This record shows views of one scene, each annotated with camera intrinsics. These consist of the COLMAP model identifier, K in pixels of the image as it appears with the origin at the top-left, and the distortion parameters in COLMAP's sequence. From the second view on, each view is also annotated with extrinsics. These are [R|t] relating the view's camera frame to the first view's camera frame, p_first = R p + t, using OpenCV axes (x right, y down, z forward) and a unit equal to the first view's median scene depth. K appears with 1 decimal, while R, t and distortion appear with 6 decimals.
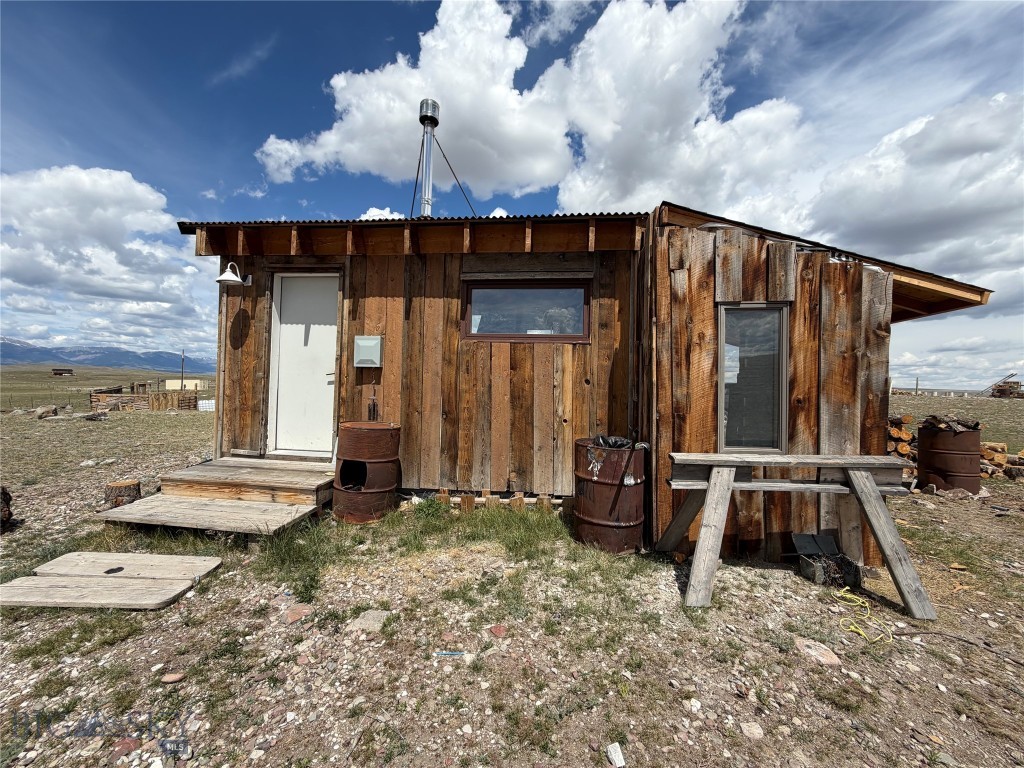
lens RADIAL K [[407.7, 0, 510.2], [0, 407.7, 384.0], [0, 0, 1]] dist [0.001490, 0.000209]
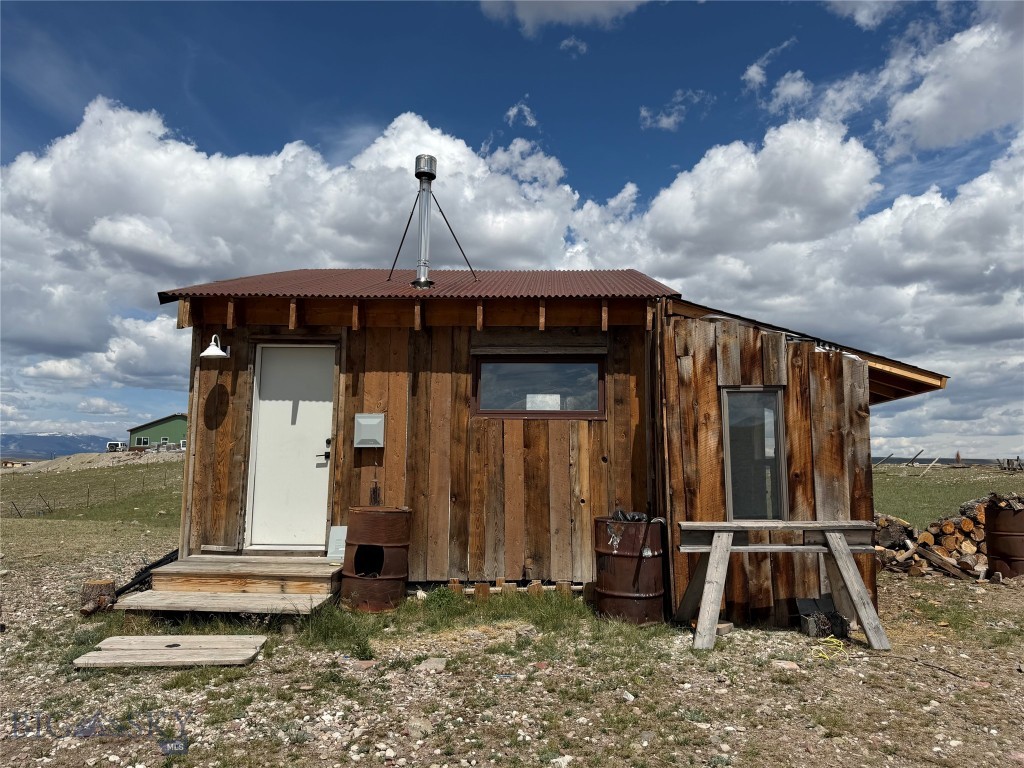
lens RADIAL K [[744.7, 0, 510.7], [0, 744.7, 380.0], [0, 0, 1]] dist [0.060225, -0.019057]
pose [[0.997785, -0.008835, 0.065925, -0.173714], [0.016030, 0.993865, -0.109433, -0.003639], [-0.064554, 0.110247, 0.991806, -0.892123]]
